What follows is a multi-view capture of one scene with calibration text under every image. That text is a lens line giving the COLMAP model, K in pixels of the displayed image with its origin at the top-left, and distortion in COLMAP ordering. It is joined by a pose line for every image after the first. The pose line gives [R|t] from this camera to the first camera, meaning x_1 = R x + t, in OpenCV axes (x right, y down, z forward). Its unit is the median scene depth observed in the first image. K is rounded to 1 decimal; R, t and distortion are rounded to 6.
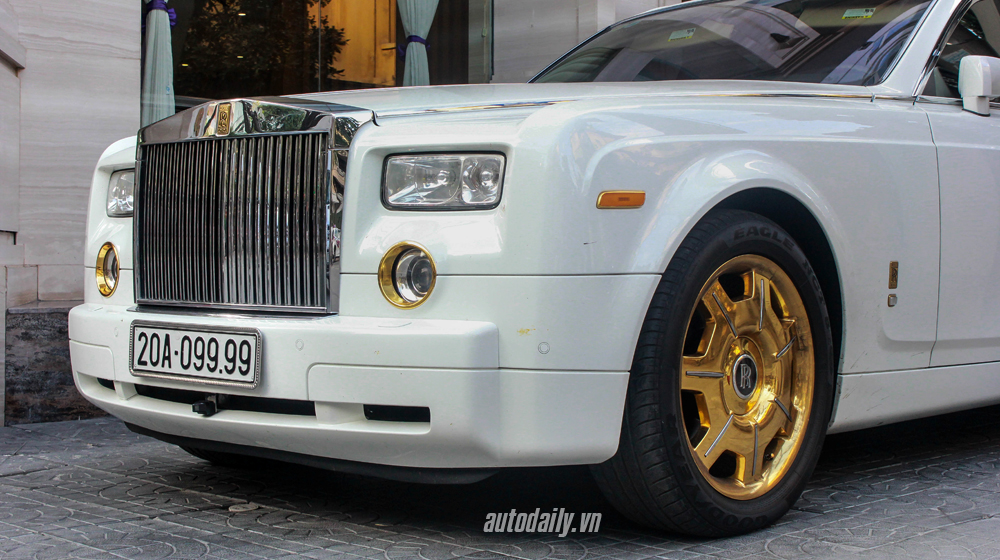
lens RADIAL K [[1590.4, 0, 500.0], [0, 1590.4, 280.0], [0, 0, 1]] dist [0.009801, -0.049707]
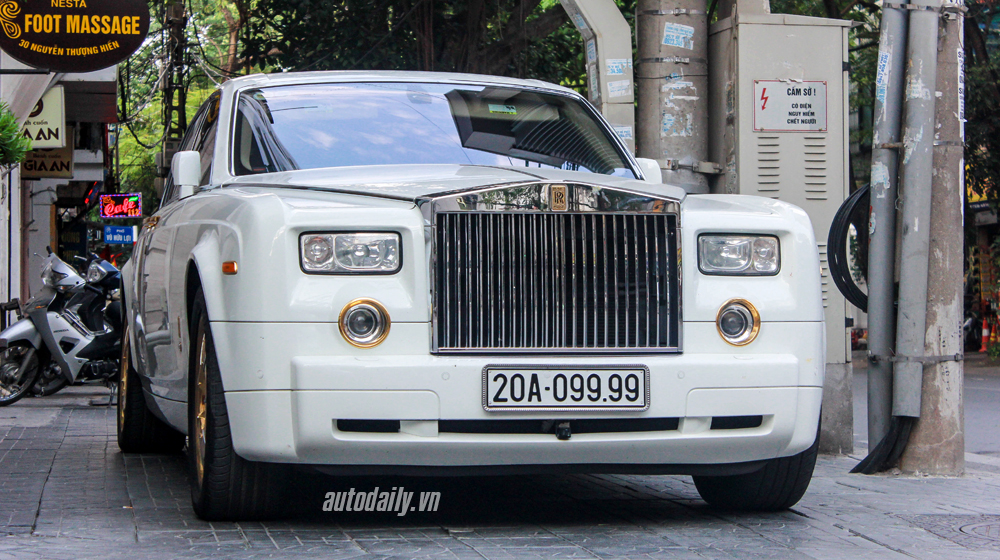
lens RADIAL K [[2520.5, 0, 500.0], [0, 2520.5, 280.0], [0, 0, 1]] dist [0.073677, 0.597970]
pose [[0.564810, 0.012185, 0.825131, -1.848251], [0.021144, 0.999349, -0.029231, 0.018387], [-0.824950, 0.033957, 0.564185, -0.068450]]
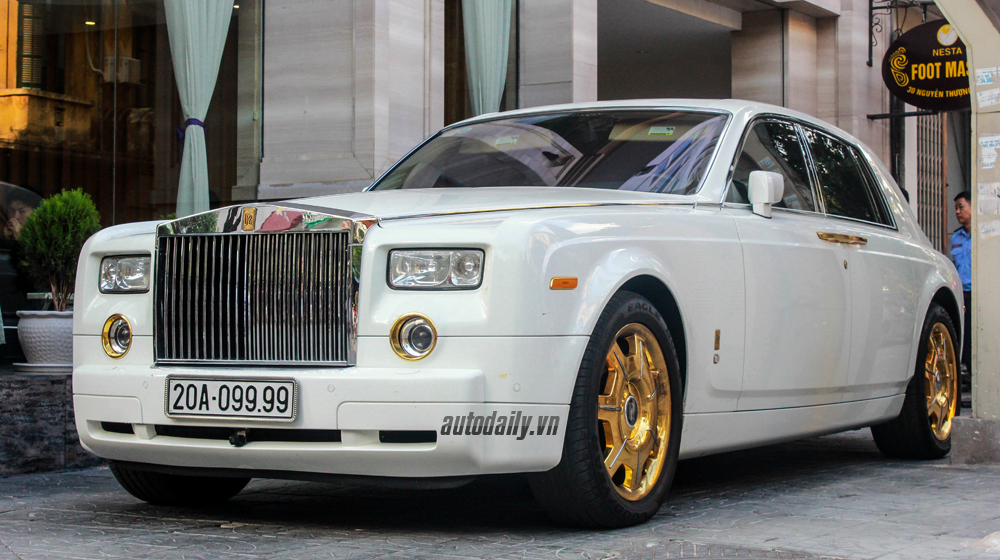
lens RADIAL K [[2023.5, 0, 500.0], [0, 2023.5, 280.0], [0, 0, 1]] dist [-0.056908, 0.085406]
pose [[0.971130, 0.004790, 0.238502, -0.376180], [0.006463, 0.998903, -0.046377, 0.027504], [-0.238463, 0.046580, 0.970034, -0.678319]]
